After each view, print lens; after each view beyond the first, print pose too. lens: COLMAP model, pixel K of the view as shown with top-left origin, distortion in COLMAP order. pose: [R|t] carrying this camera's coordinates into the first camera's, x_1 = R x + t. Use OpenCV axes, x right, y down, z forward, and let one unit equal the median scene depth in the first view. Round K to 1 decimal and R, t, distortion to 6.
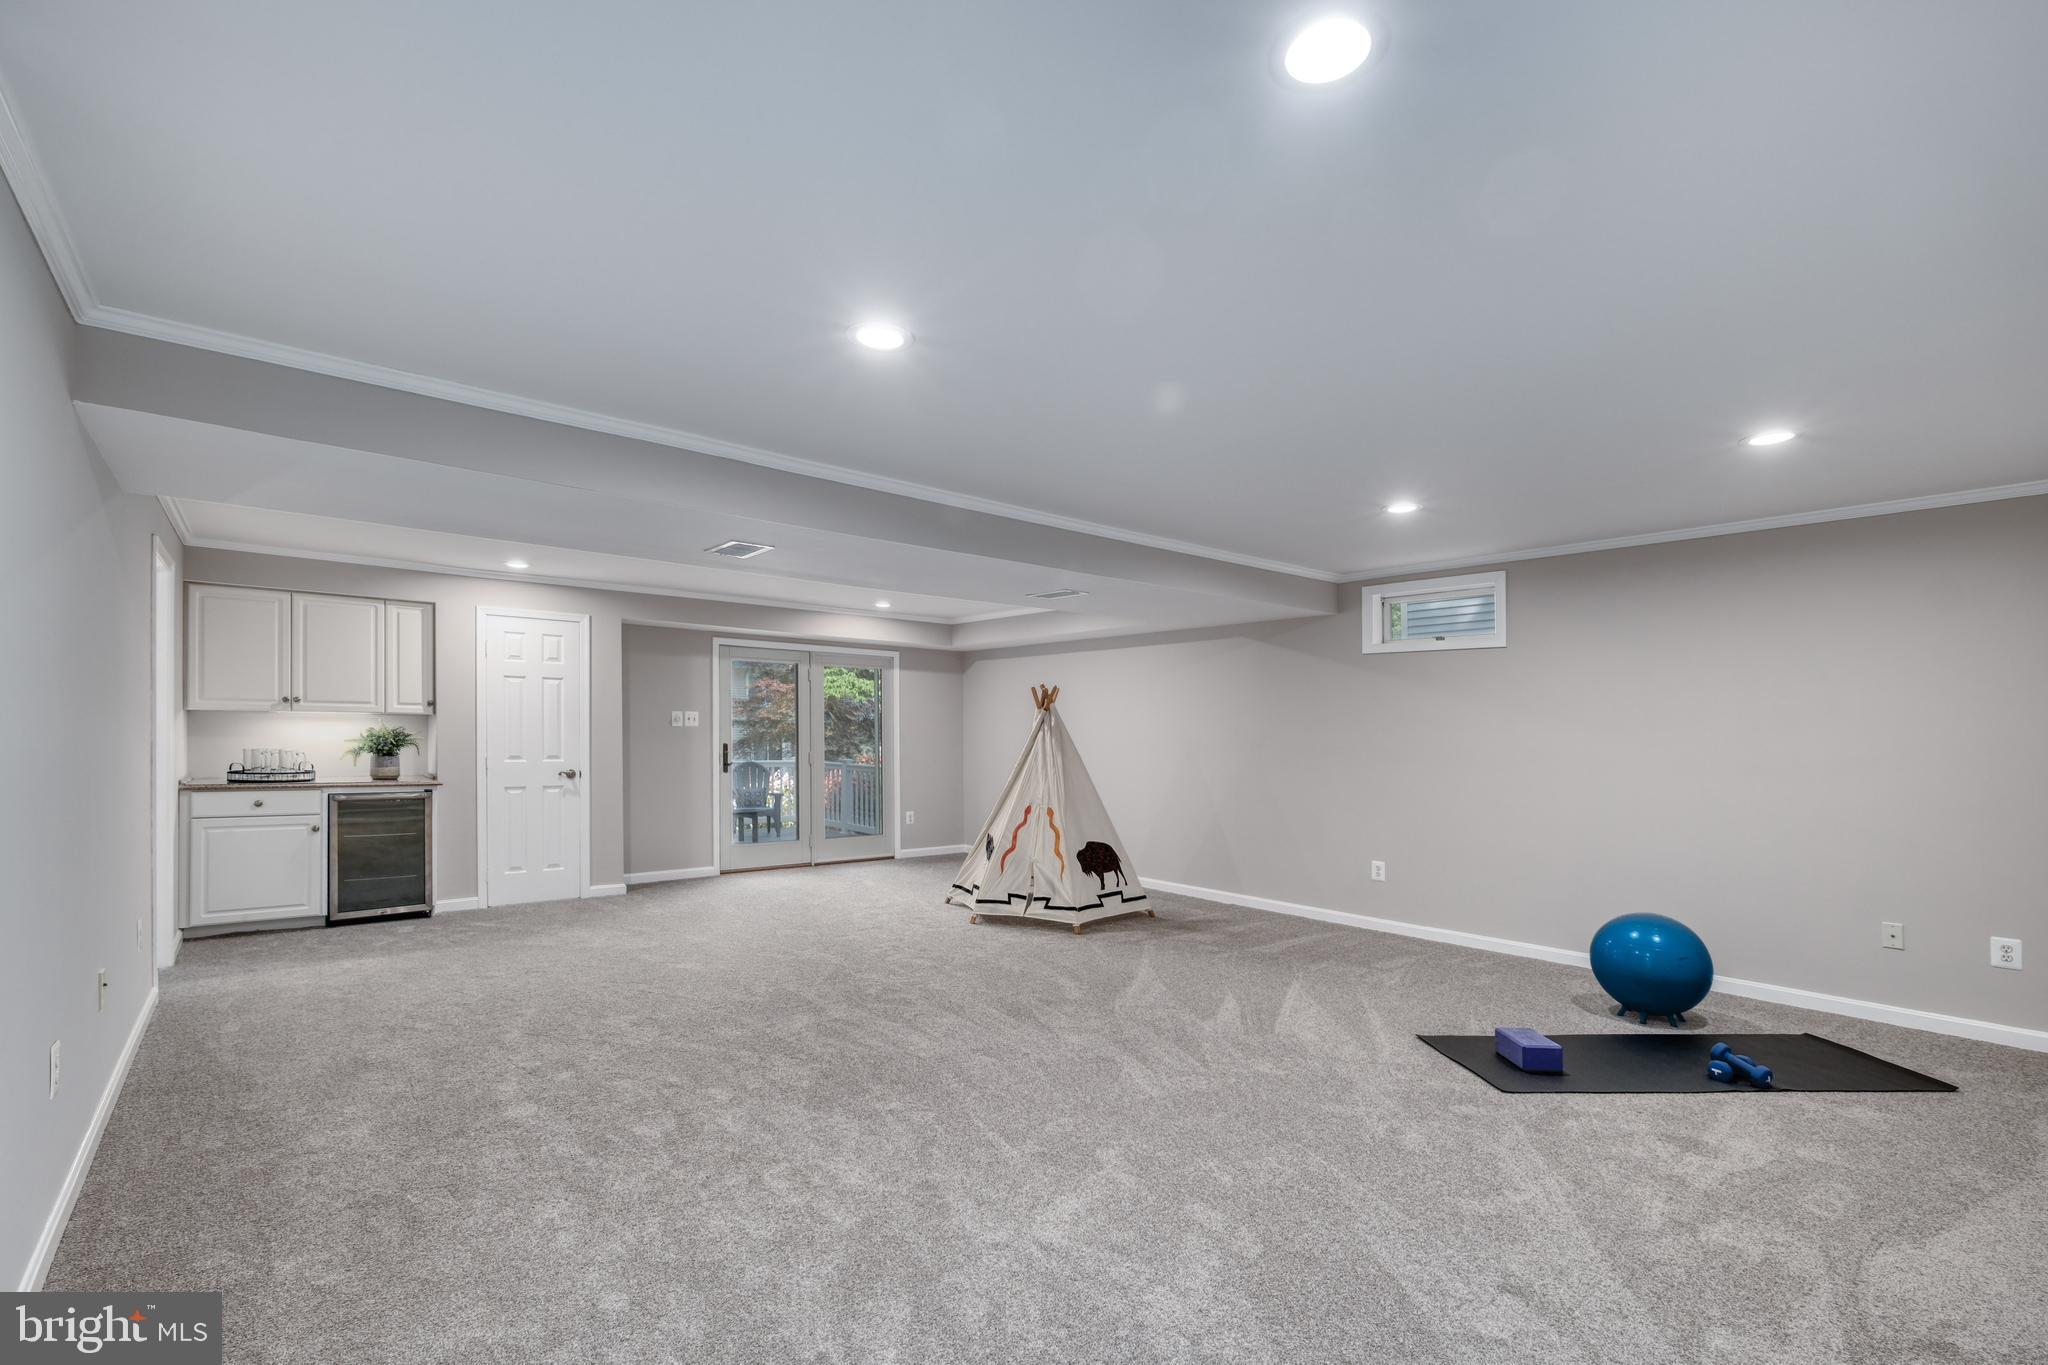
lens RADIAL K [[916.1, 0, 1006.0], [0, 916.1, 746.7], [0, 0, 1]] dist [-0.001385, 0.000160]
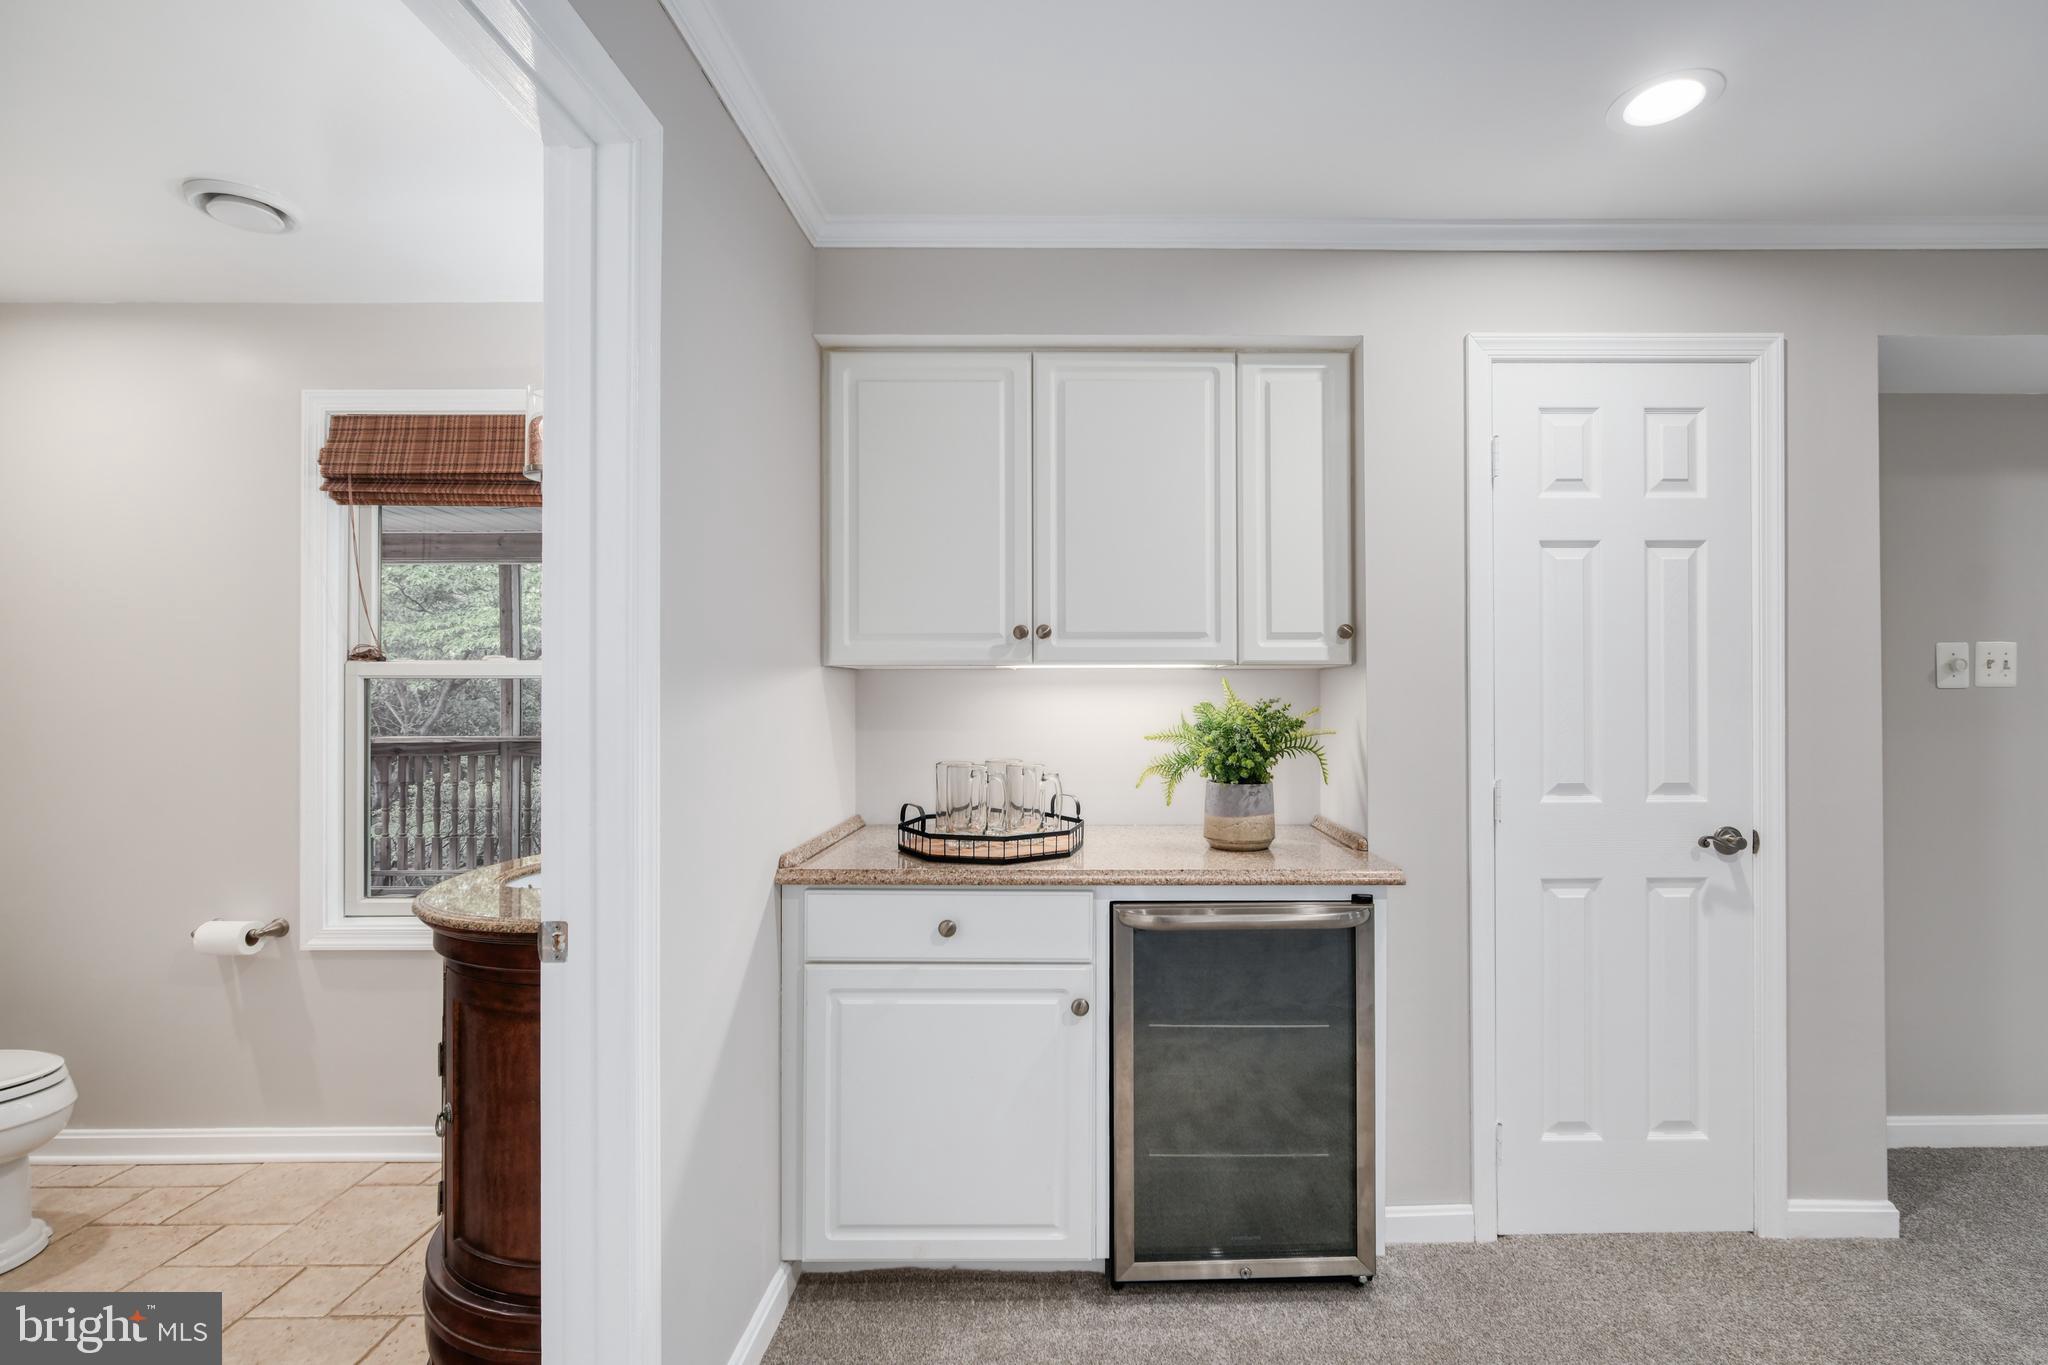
lens RADIAL K [[874.1, 0, 1084.4], [0, 874.1, 680.5], [0, 0, 1]] dist [0.000293, -0.000104]
pose [[0.774946, -0.024107, -0.631568, -0.508152], [0.002212, 0.999370, -0.035432, -0.017528], [0.632024, 0.026061, 0.774511, 0.695494]]
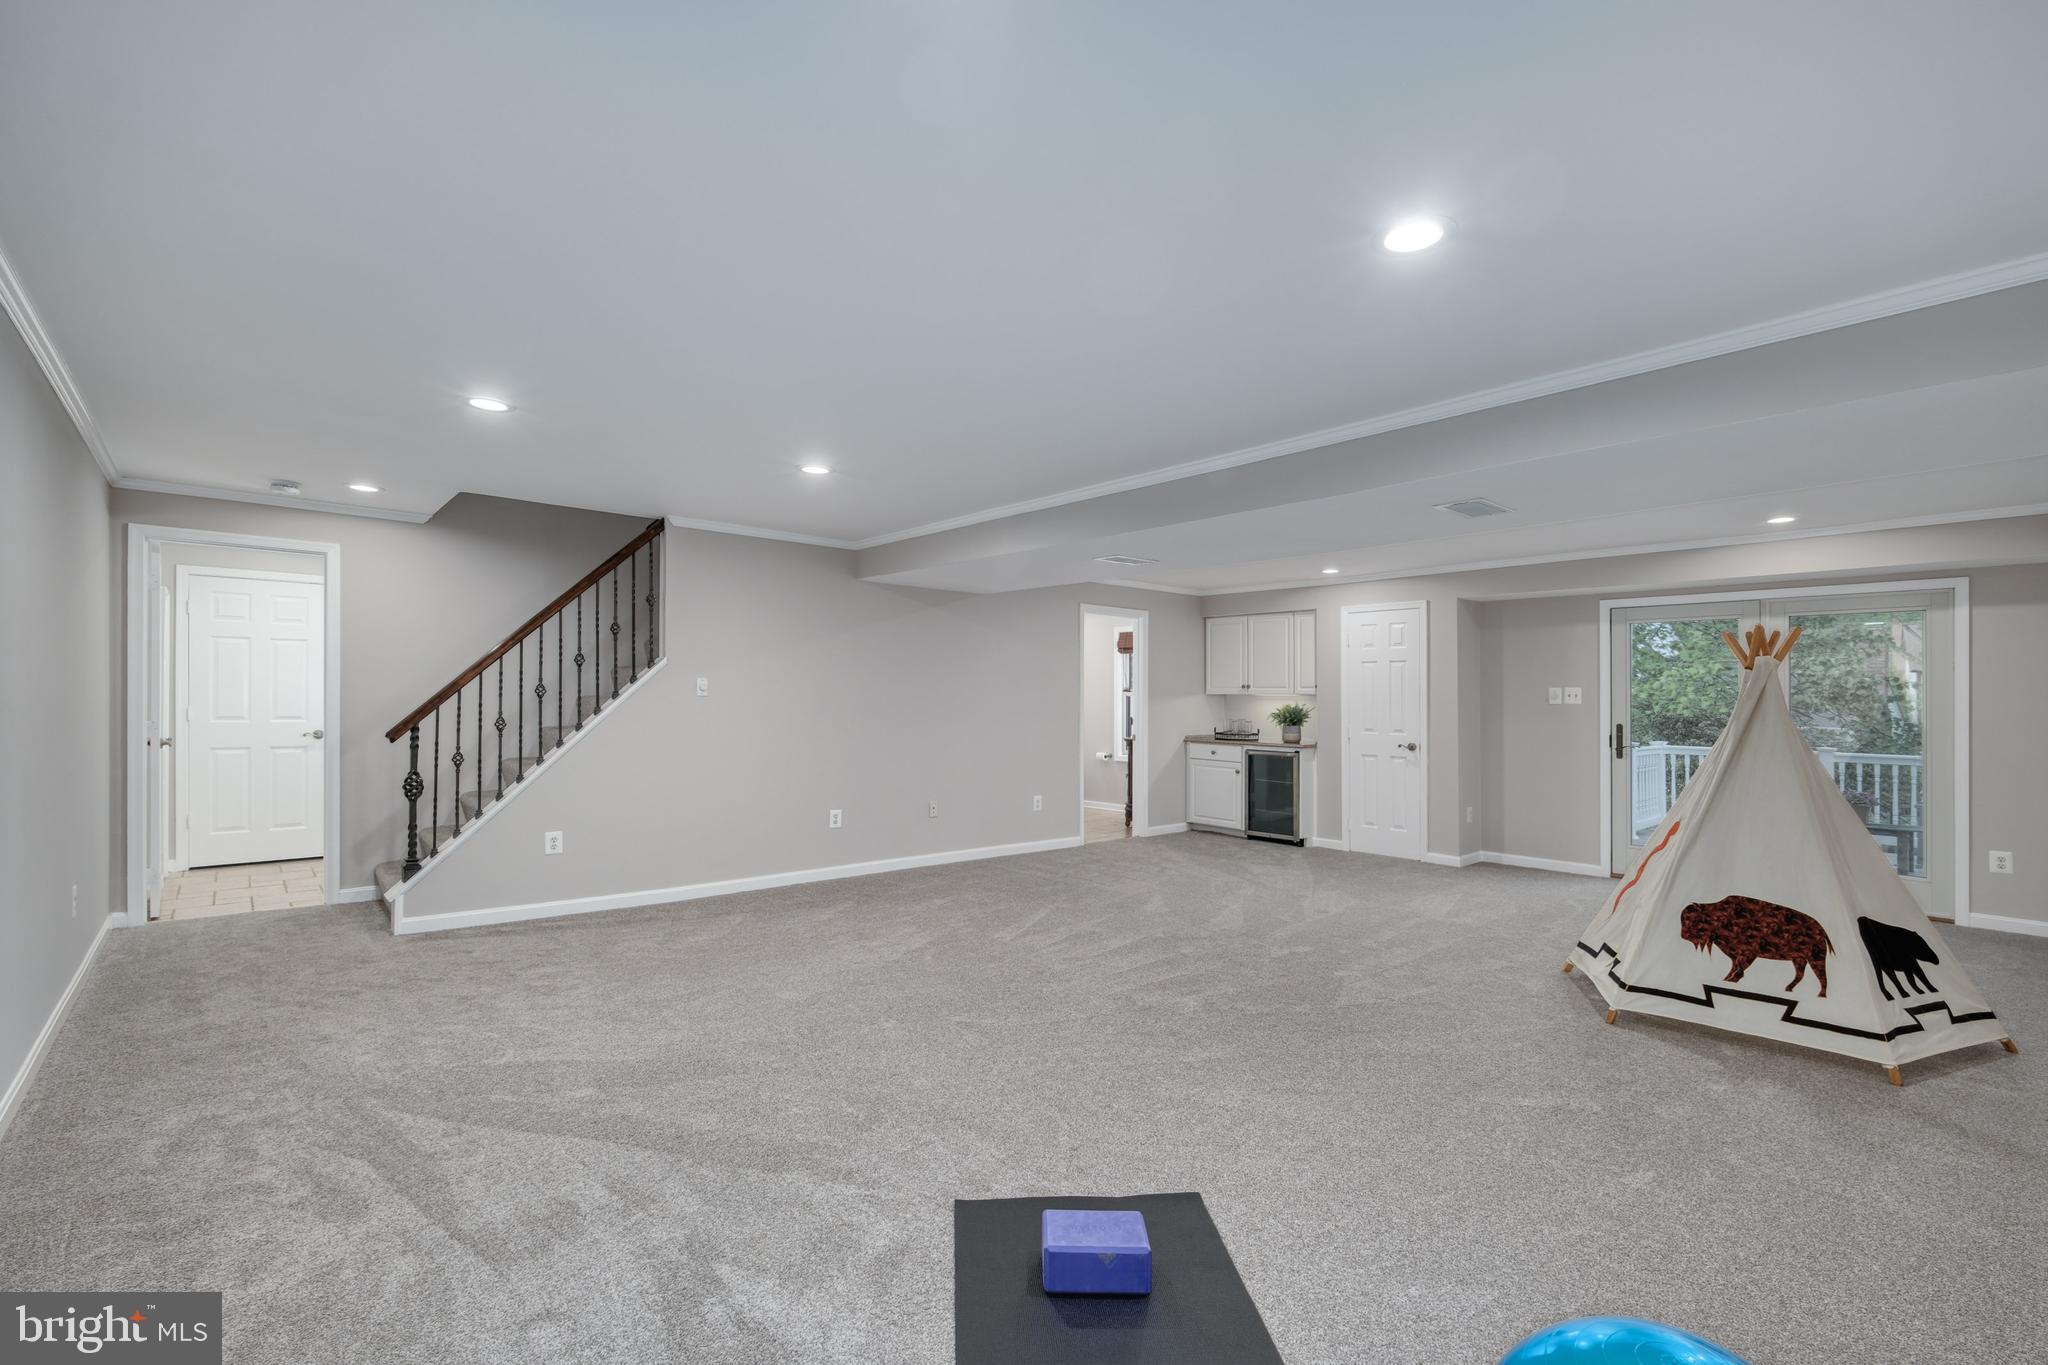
lens RADIAL K [[916.1, 0, 1006.0], [0, 916.1, 746.7], [0, 0, 1]] dist [-0.001385, 0.000160]
pose [[0.009903, 0.041166, -0.999103, 0.696992], [-0.027580, 0.998783, 0.040879, -0.002249], [0.999571, 0.027150, 0.011026, 0.556439]]
